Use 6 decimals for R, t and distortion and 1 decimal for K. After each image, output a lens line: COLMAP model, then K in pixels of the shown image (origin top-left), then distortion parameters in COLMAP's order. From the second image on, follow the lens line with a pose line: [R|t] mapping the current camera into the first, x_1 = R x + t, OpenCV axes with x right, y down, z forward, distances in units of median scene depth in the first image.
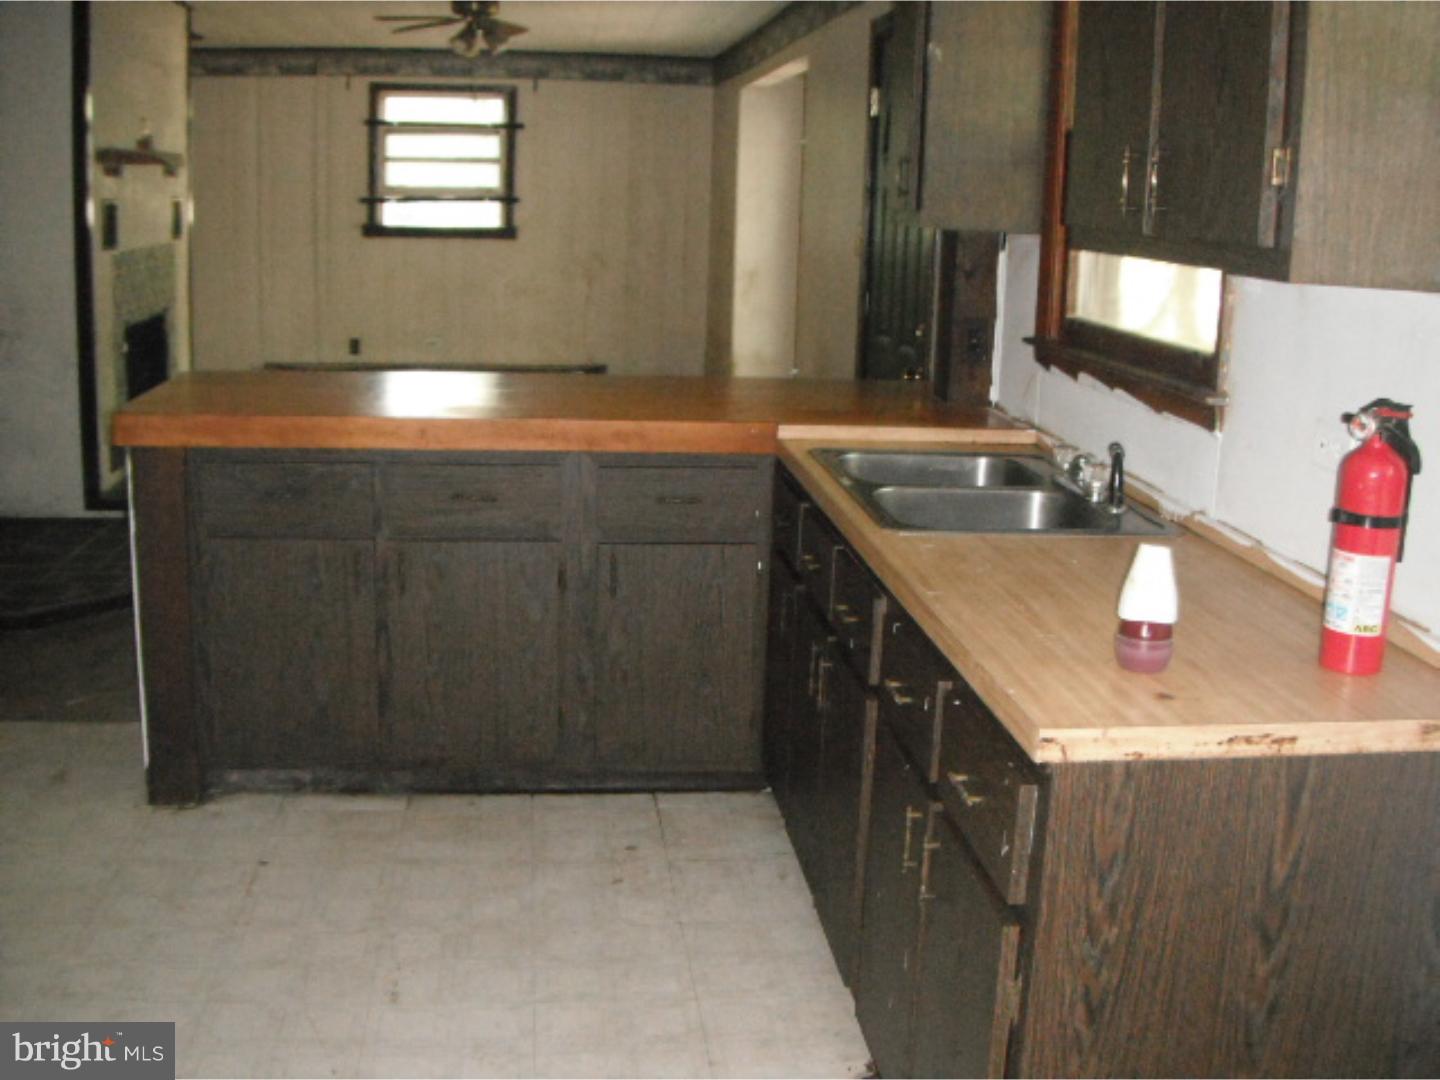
lens RADIAL K [[1489.9, 0, 720.0], [0, 1489.9, 540.0], [0, 0, 1]] dist [-0.218473, 0.004980]
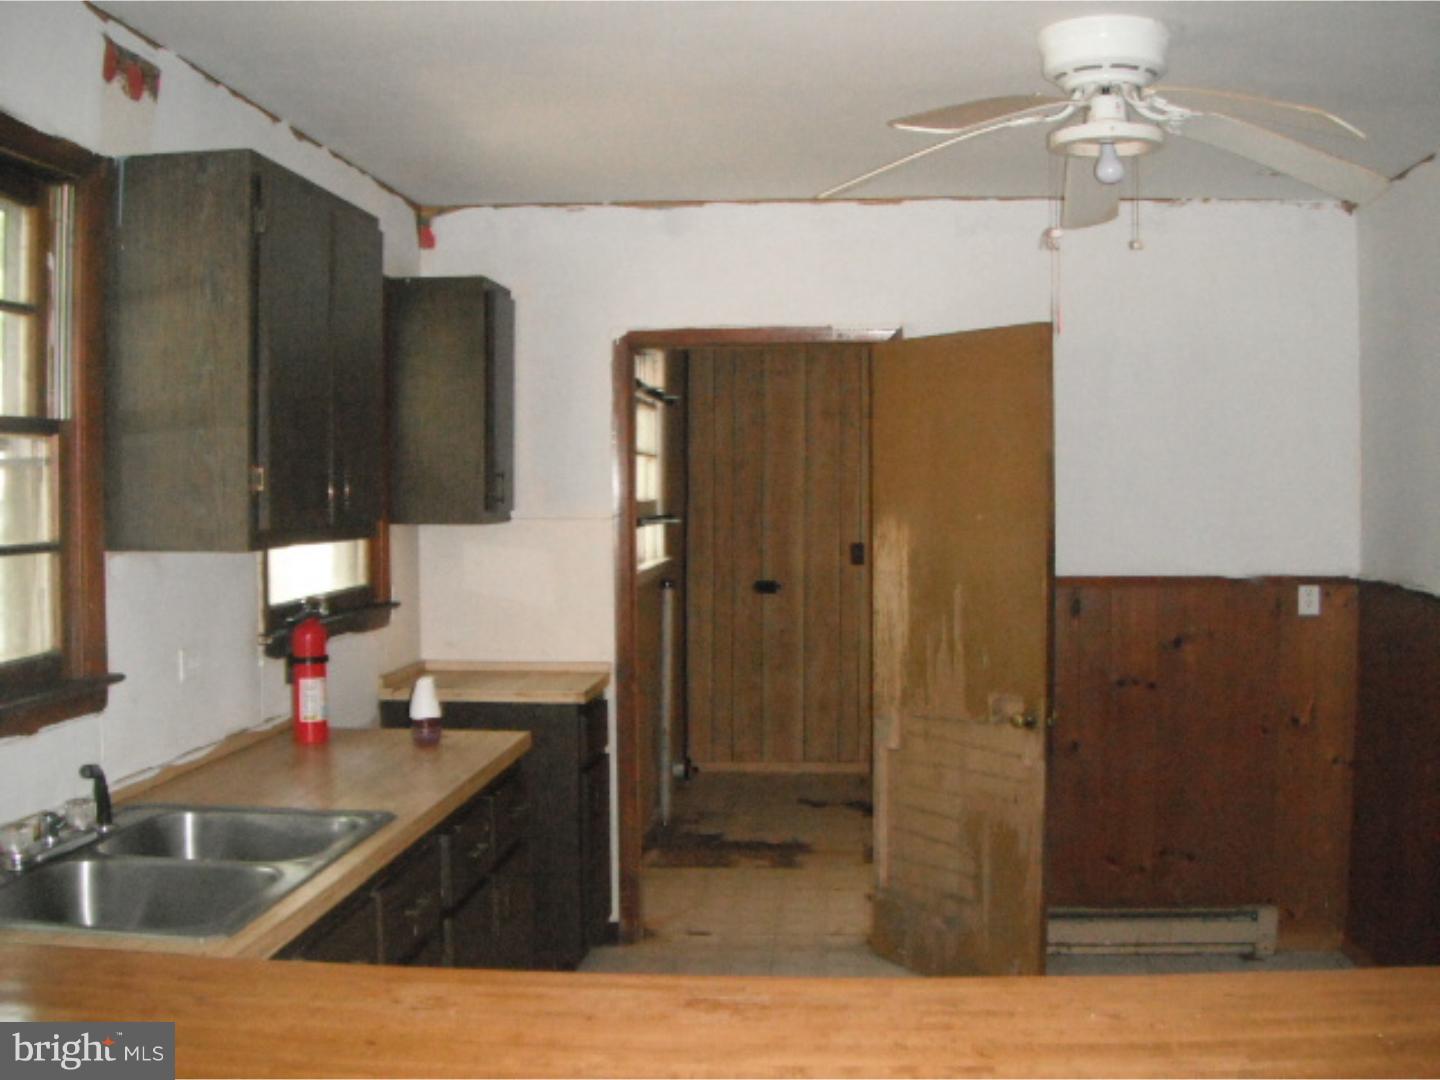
lens RADIAL K [[1489.9, 0, 720.0], [0, 1489.9, 540.0], [0, 0, 1]] dist [-0.218473, 0.004980]
pose [[-0.977760, -0.034102, 0.206936, -0.557919], [0.022293, 0.964202, 0.264230, -0.764952], [-0.208539, 0.262967, -0.941998, 3.043108]]
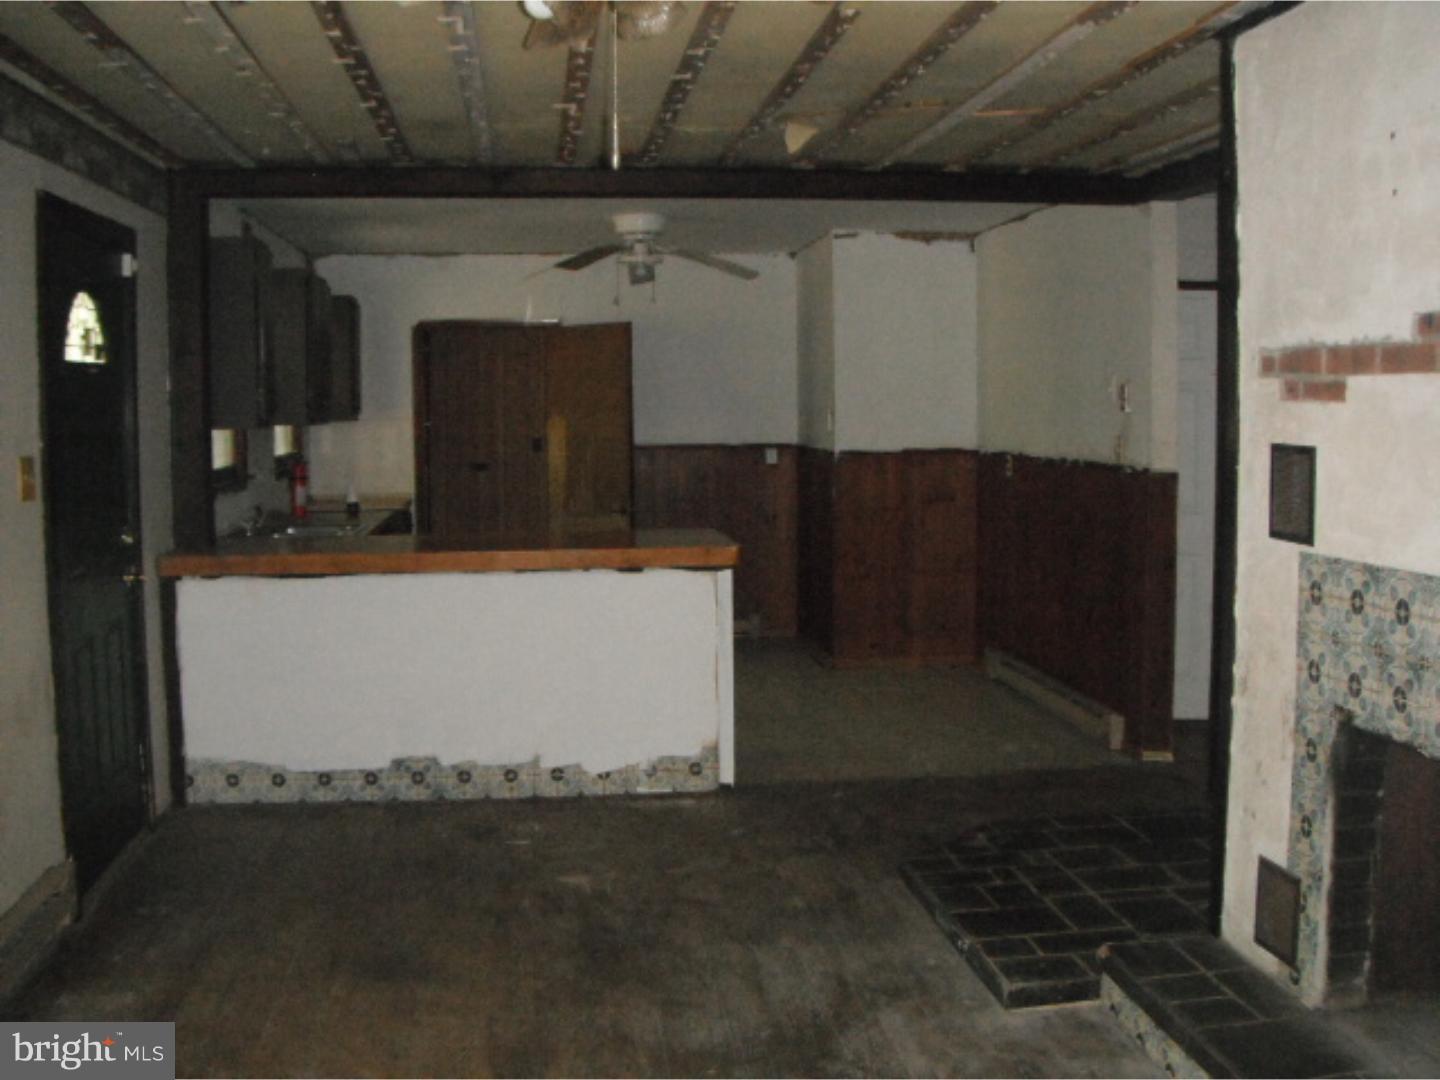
lens RADIAL K [[1489.9, 0, 720.0], [0, 1489.9, 540.0], [0, 0, 1]] dist [-0.218473, 0.004980]
pose [[-0.999688, -0.022654, -0.010485, -0.882583], [-0.024808, 0.948336, 0.316297, -1.441479], [0.002778, 0.316458, -0.948602, 5.966373]]
